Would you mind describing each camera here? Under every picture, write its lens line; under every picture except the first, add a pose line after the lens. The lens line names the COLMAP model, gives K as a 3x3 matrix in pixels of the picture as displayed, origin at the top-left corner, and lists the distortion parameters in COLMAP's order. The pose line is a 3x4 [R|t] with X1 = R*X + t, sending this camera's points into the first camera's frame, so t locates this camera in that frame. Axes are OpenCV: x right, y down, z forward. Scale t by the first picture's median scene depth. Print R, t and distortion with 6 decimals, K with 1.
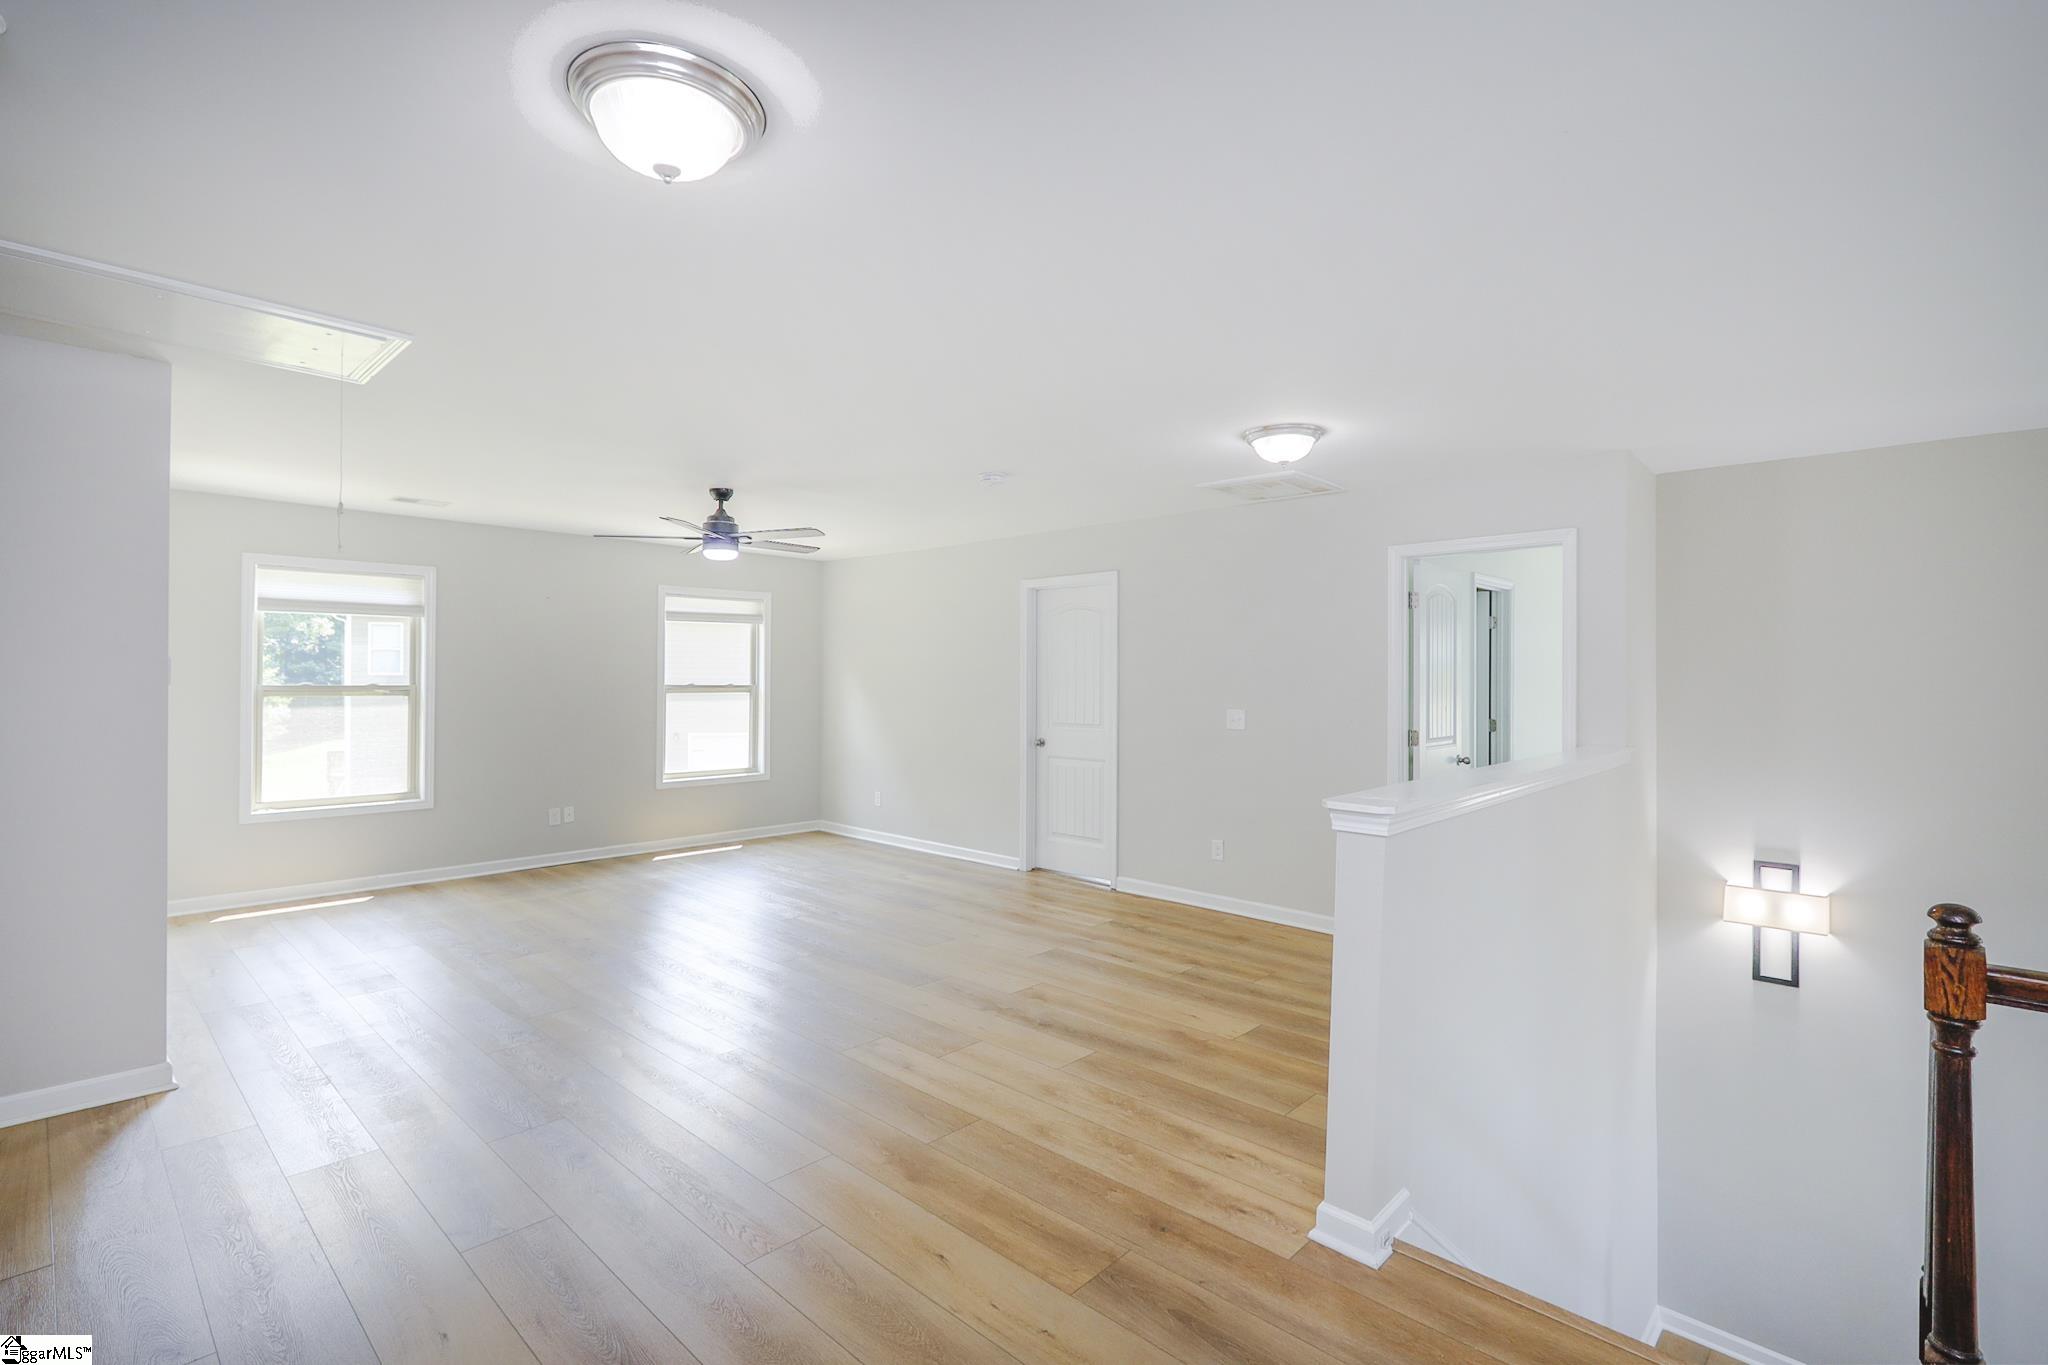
lens RADIAL K [[948.6, 0, 1026.9], [0, 948.6, 659.3], [0, 0, 1]] dist [-0.000964, -0.000938]
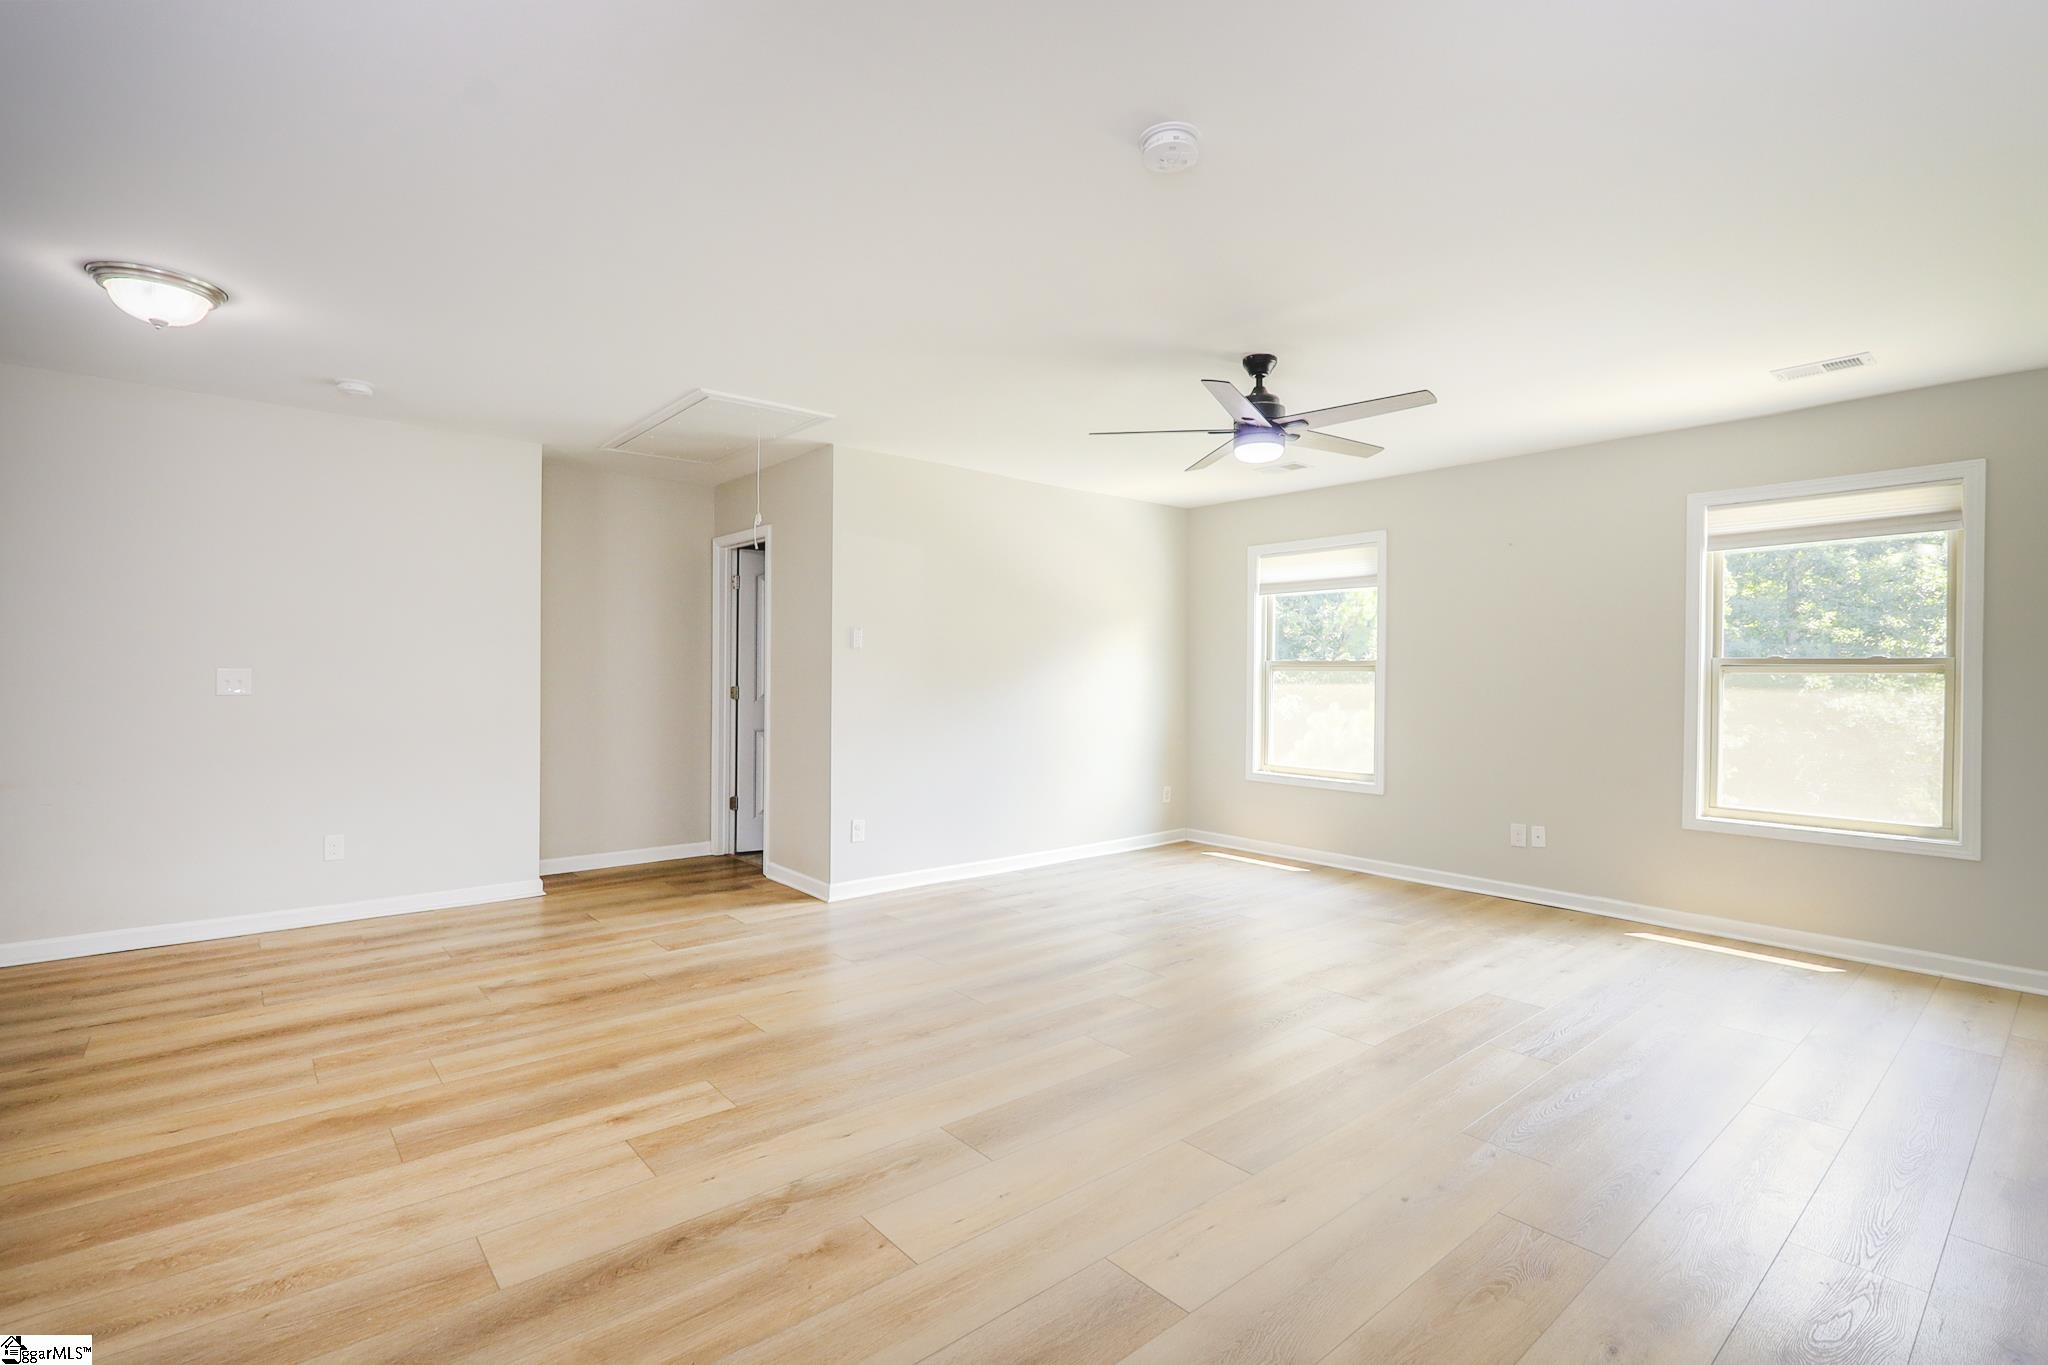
lens RADIAL K [[948.6, 0, 1026.9], [0, 948.6, 659.3], [0, 0, 1]] dist [-0.000964, -0.000938]
pose [[-0.120361, -0.024823, -0.992420, 0.319508], [0.007337, 0.999638, -0.025893, 0.047999], [0.992703, -0.010398, -0.120136, 0.770369]]
